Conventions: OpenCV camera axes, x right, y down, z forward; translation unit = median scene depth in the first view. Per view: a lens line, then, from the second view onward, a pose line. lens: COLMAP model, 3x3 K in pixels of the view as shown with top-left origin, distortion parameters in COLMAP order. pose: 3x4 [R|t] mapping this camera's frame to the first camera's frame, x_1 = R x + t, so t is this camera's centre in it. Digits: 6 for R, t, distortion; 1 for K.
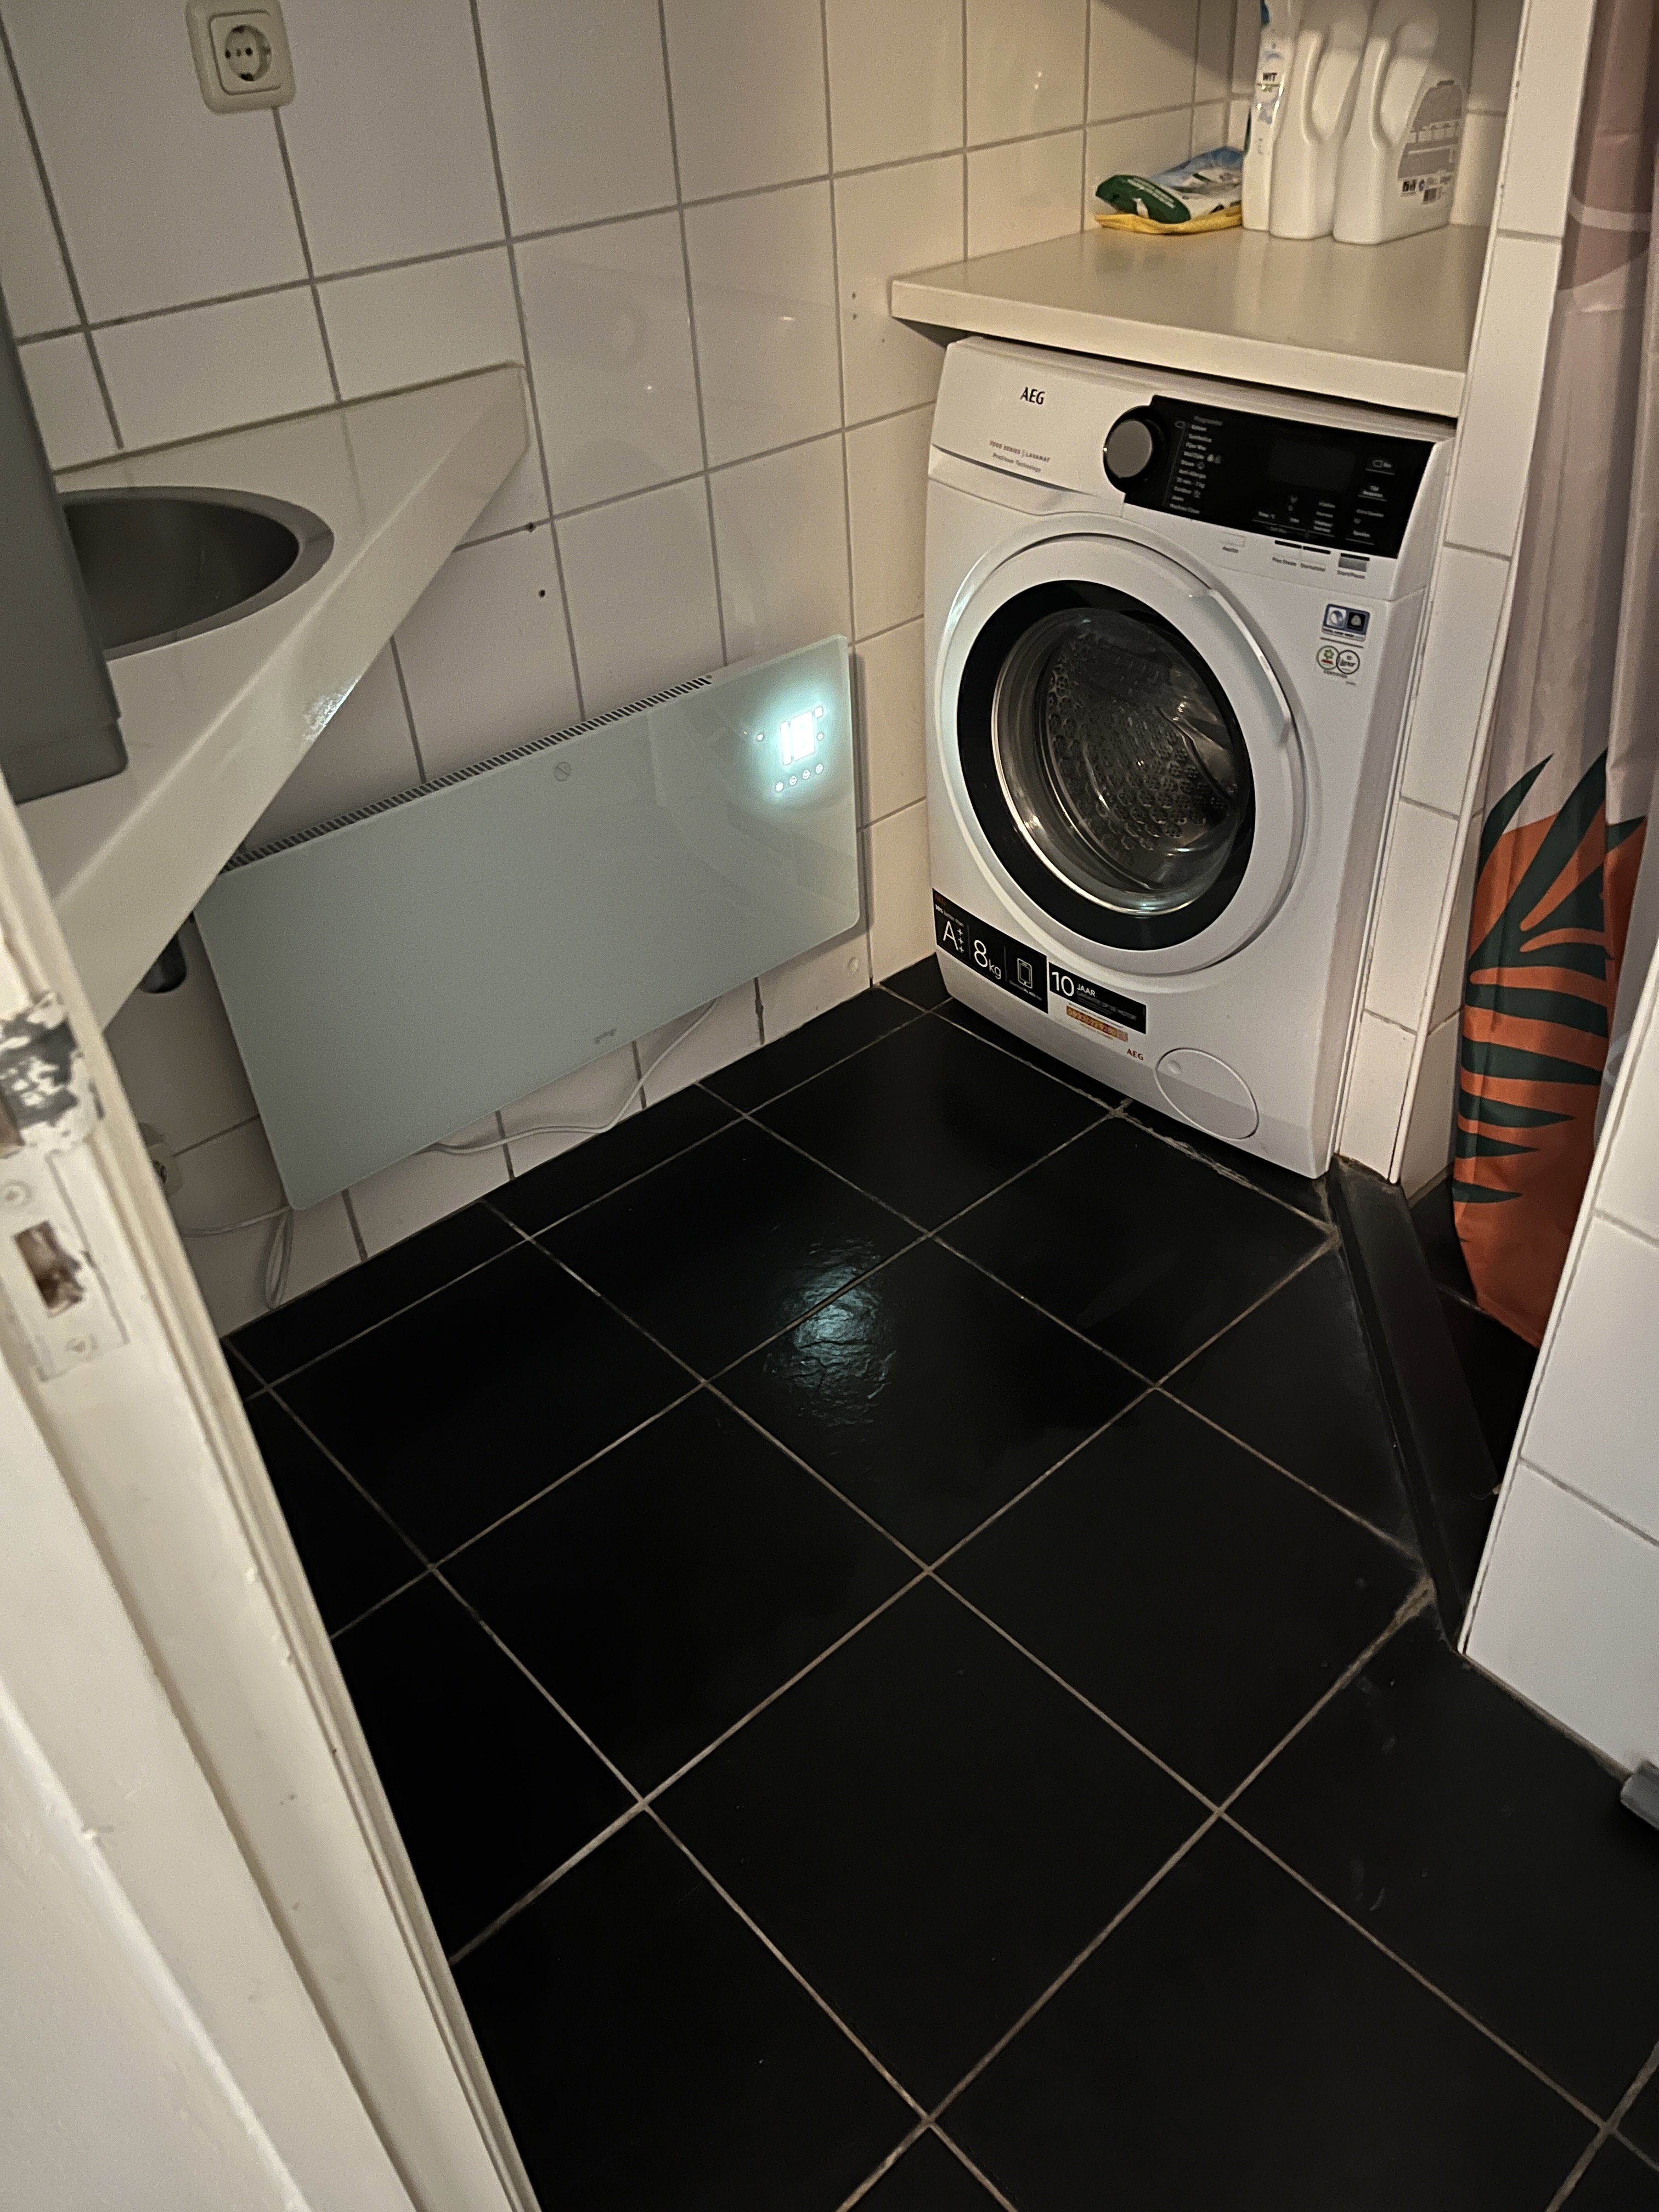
lens RADIAL K [[1669.6, 0, 843.1], [0, 1669.6, 1110.7], [0, 0, 1]] dist [0.076678, -0.099451]
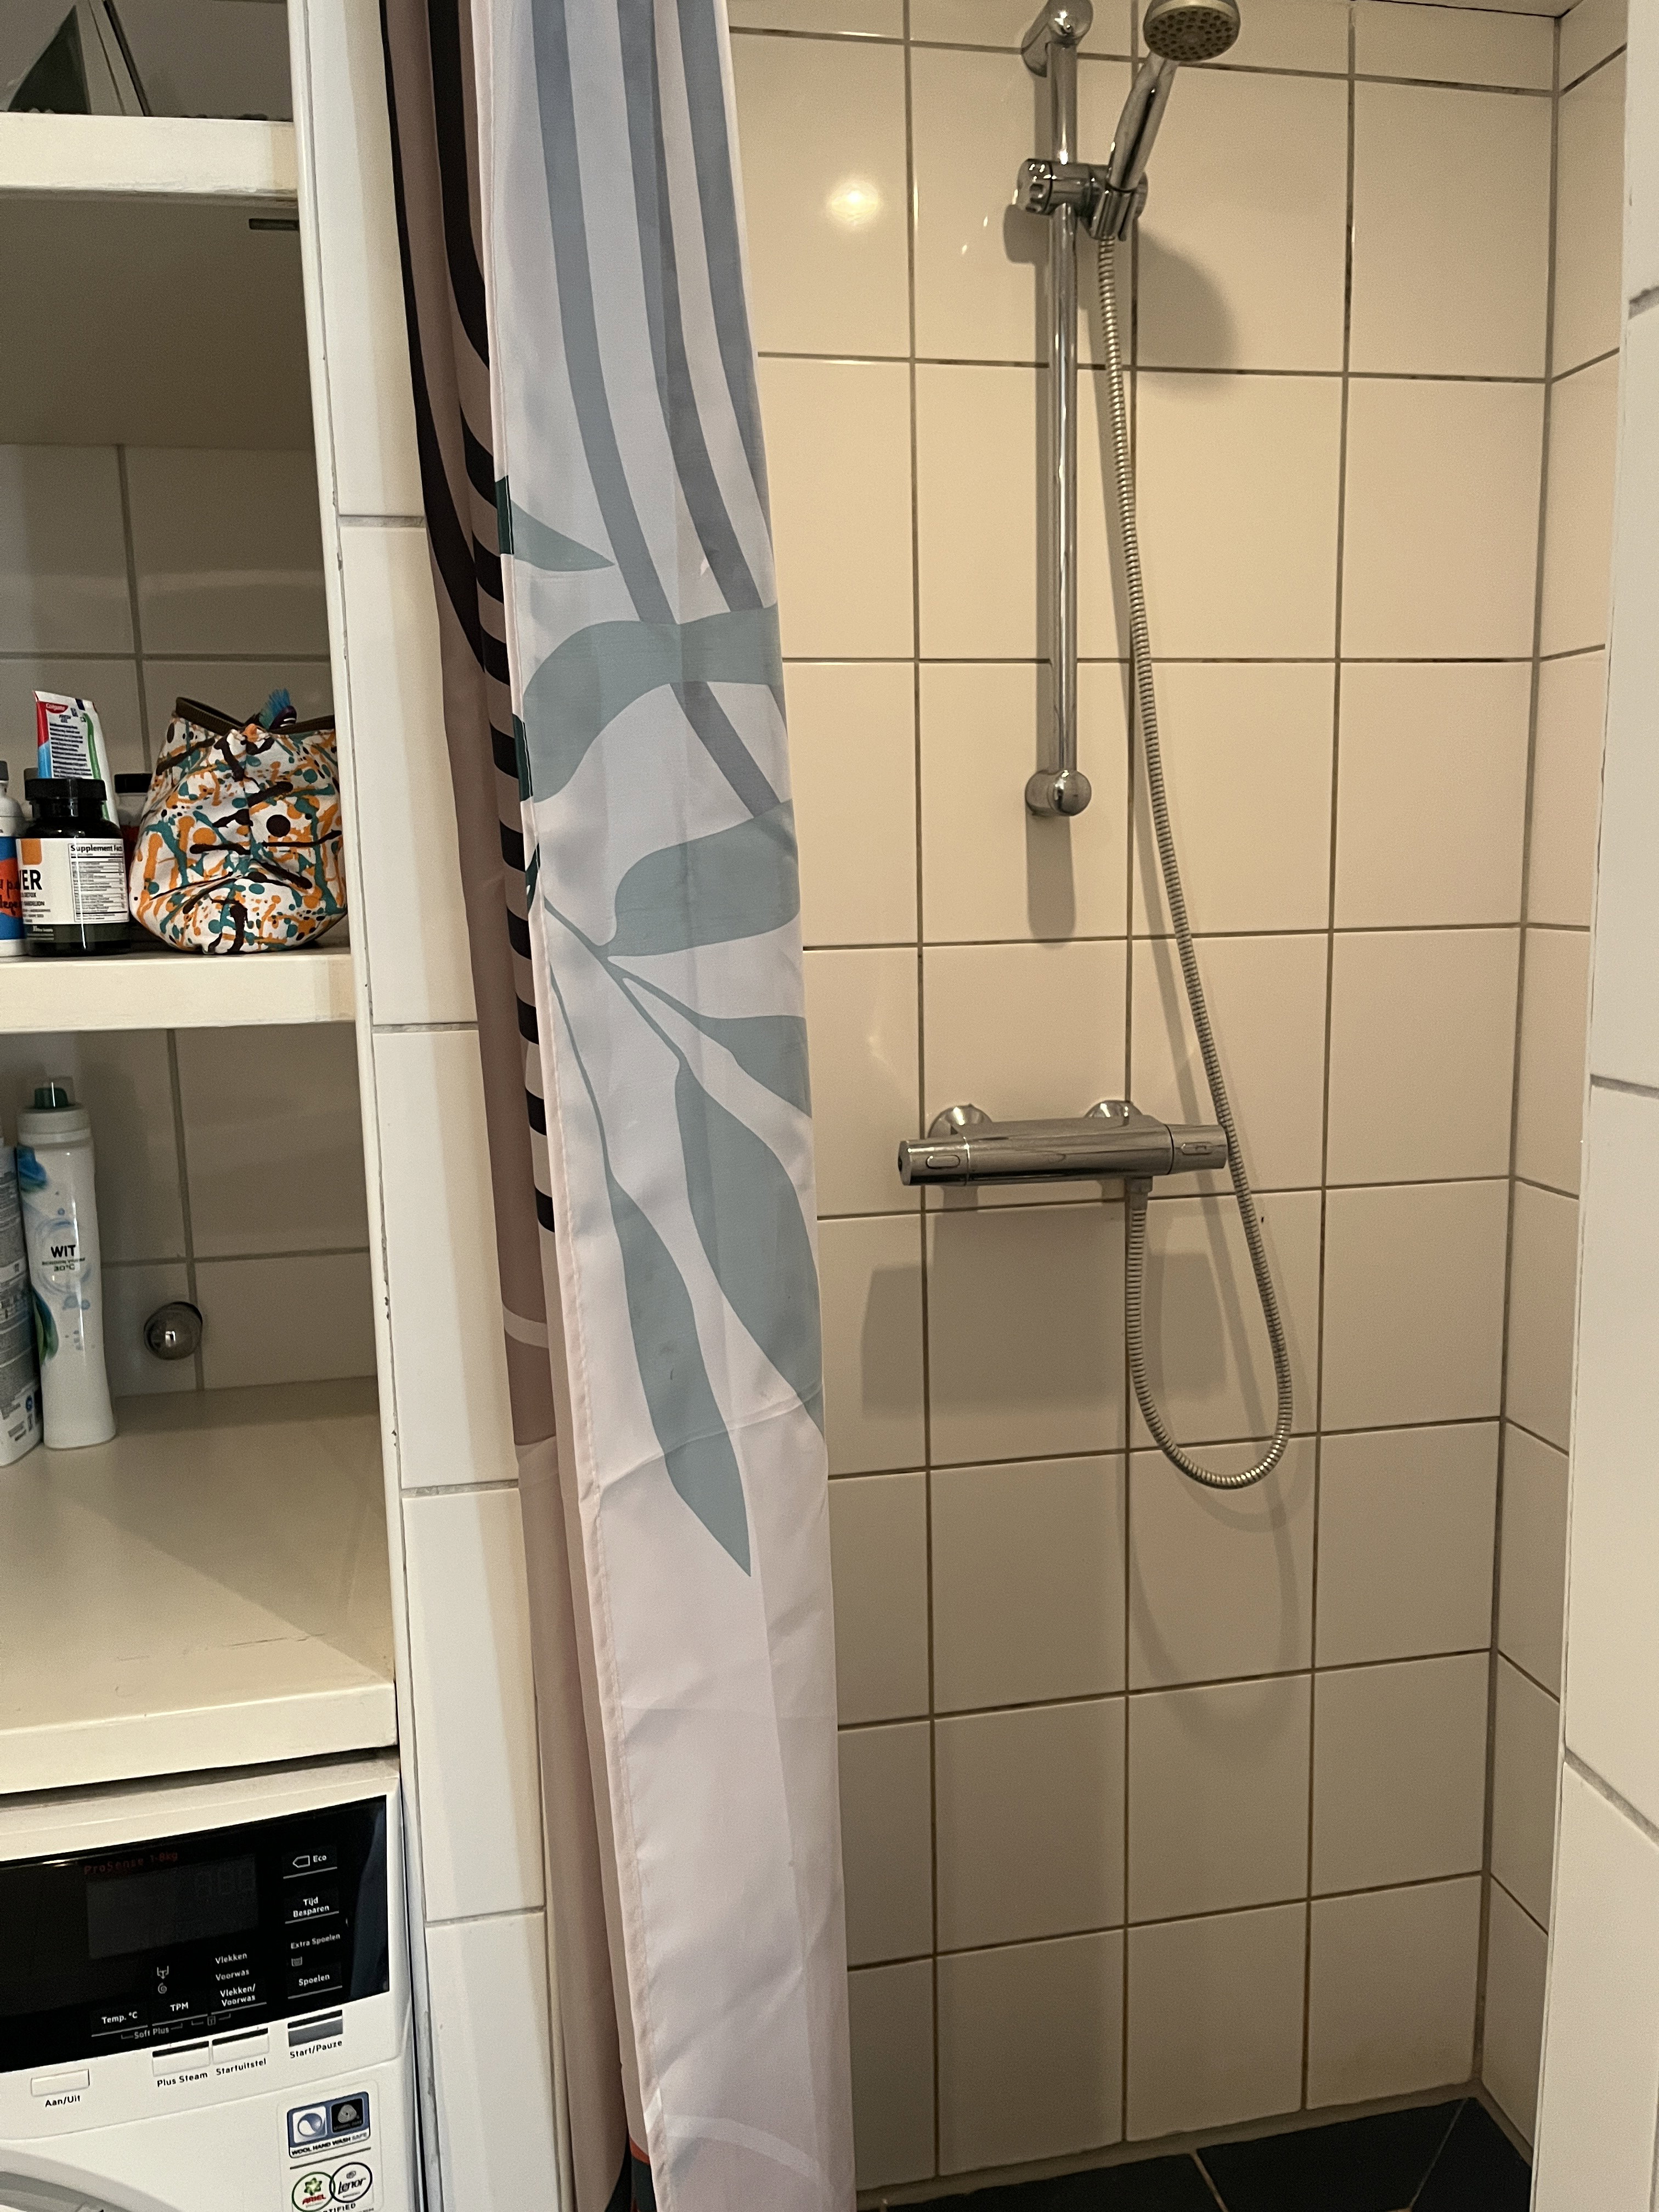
lens RADIAL K [[1669.6, 0, 839.2], [0, 1669.6, 1108.8], [0, 0, 1]] dist [0.076678, -0.099451]
pose [[0.526589, -0.096393, 0.844637, -0.056816], [0.509553, 0.831084, -0.222835, -0.341183], [-0.680485, 0.547729, 0.486757, 0.397932]]
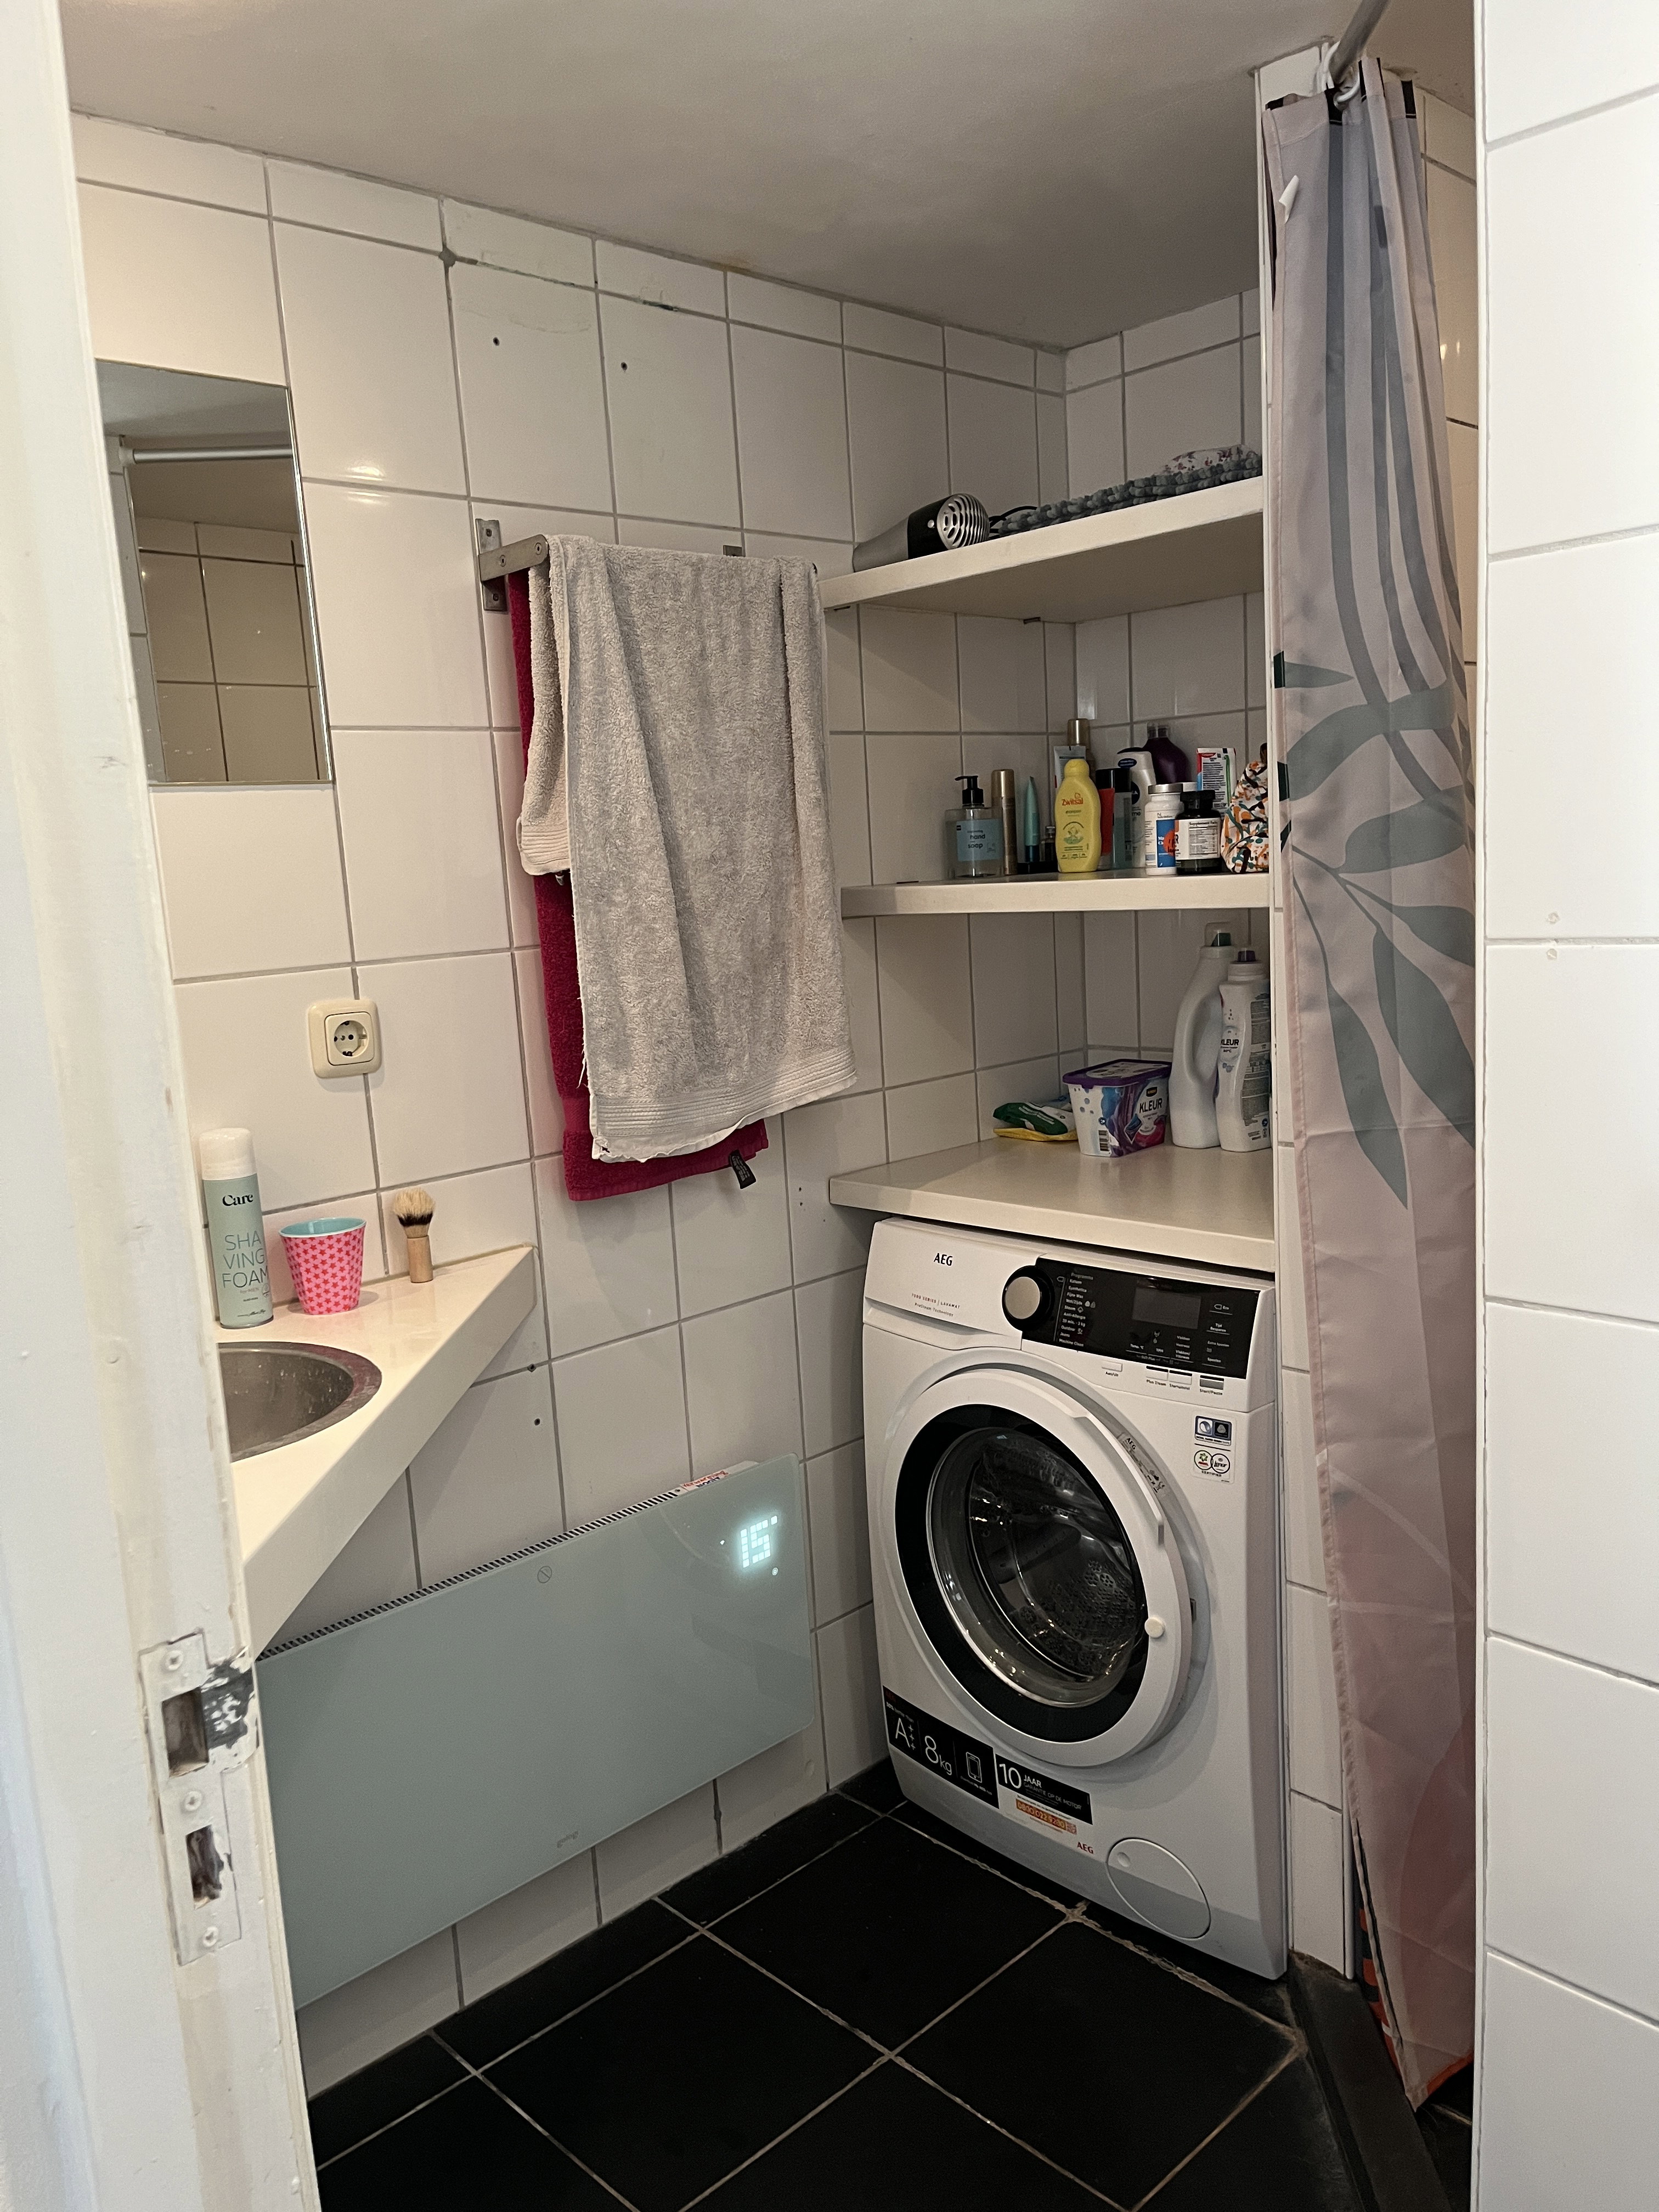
lens RADIAL K [[1669.6, 0, 840.4], [0, 1669.6, 1102.3], [0, 0, 1]] dist [0.076678, -0.099451]
pose [[0.999581, -0.014621, 0.024961, 0.006834], [0.024715, 0.880055, -0.474228, 0.060984], [-0.015034, 0.474646, 0.880048, -0.148012]]
